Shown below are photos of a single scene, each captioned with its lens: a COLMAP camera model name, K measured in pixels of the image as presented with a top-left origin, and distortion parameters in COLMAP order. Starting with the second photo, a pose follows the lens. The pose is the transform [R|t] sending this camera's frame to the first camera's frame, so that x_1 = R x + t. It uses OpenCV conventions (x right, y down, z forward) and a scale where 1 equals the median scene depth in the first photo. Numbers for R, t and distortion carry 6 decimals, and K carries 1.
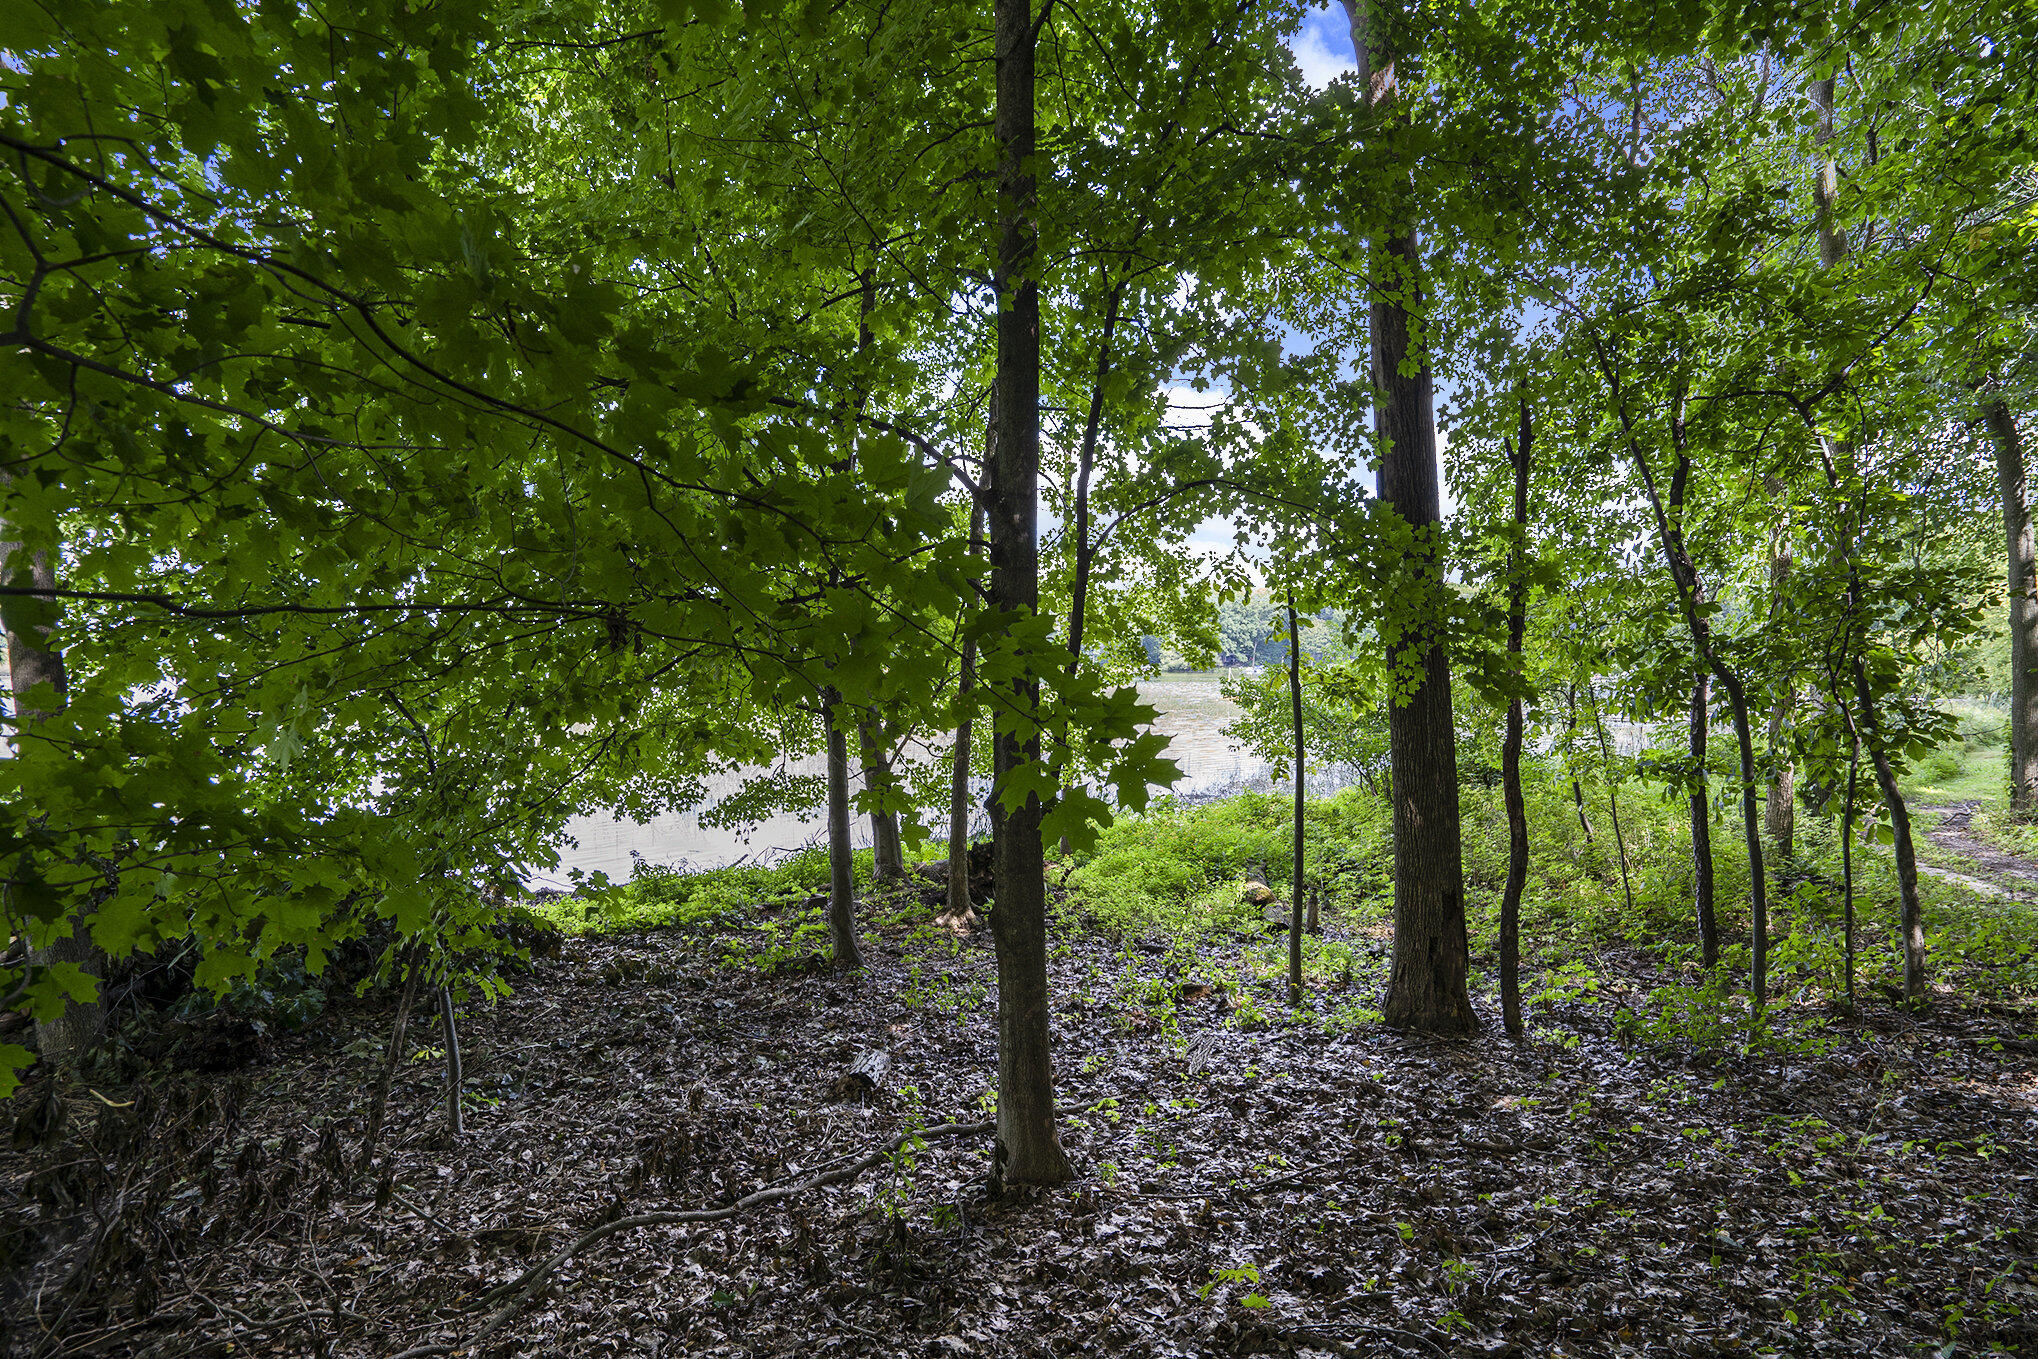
lens RADIAL K [[944.4, 0, 1020.8], [0, 944.4, 677.2], [0, 0, 1]] dist [0.000320, 0.000265]
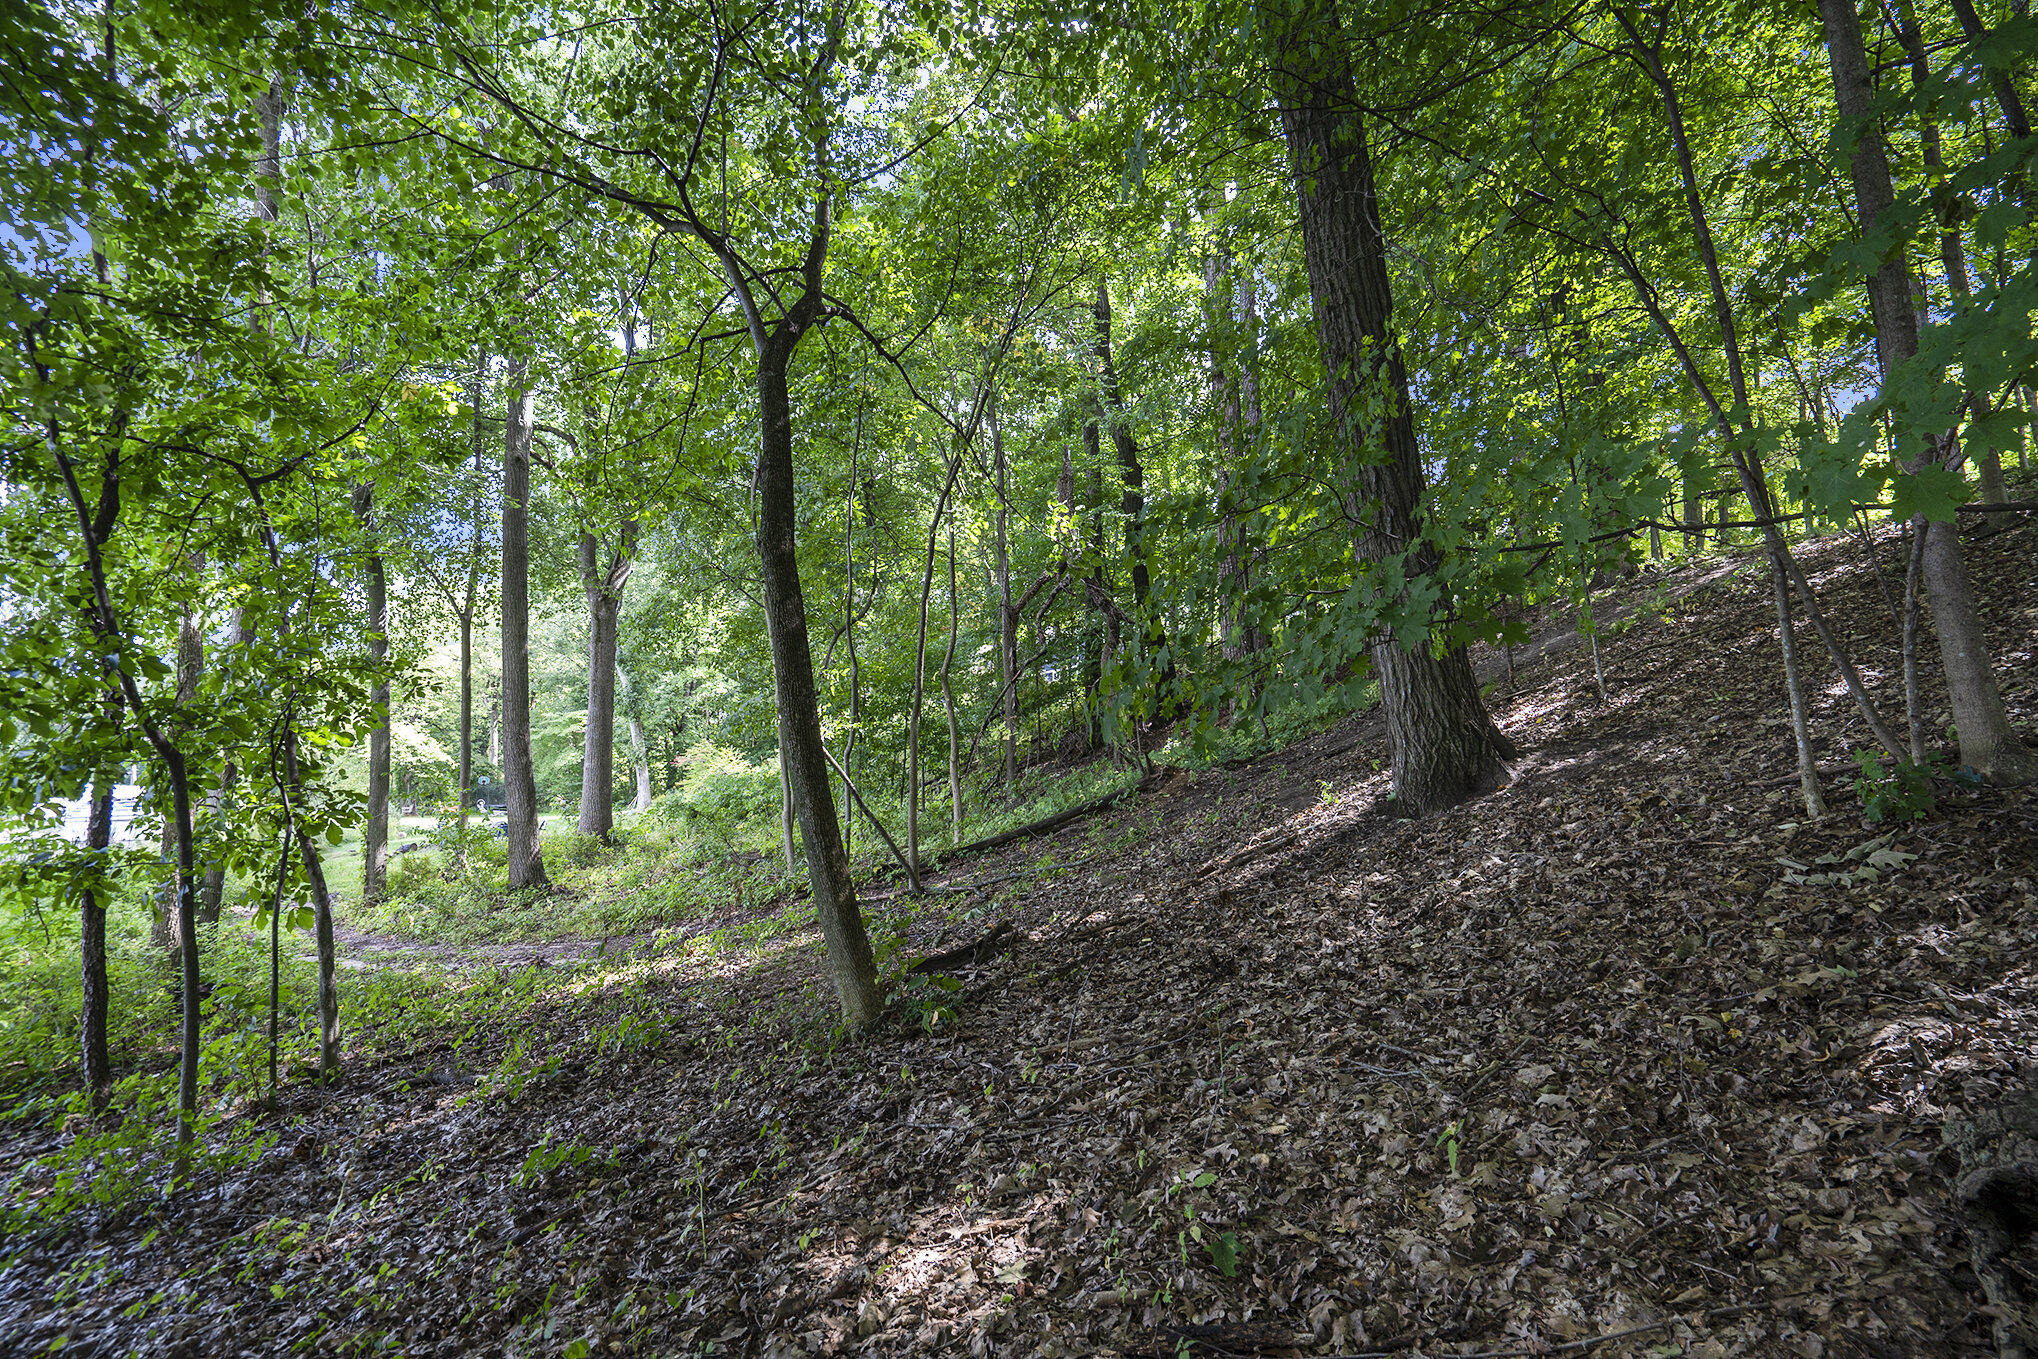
lens RADIAL K [[944.4, 0, 1020.8], [0, 944.4, 680.3], [0, 0, 1]] dist [0.000320, 0.000265]
pose [[0.128466, 0.112752, 0.985283, -0.012630], [0.014273, 0.993203, -0.115520, 0.049861], [-0.991611, 0.028903, 0.125983, 0.119625]]
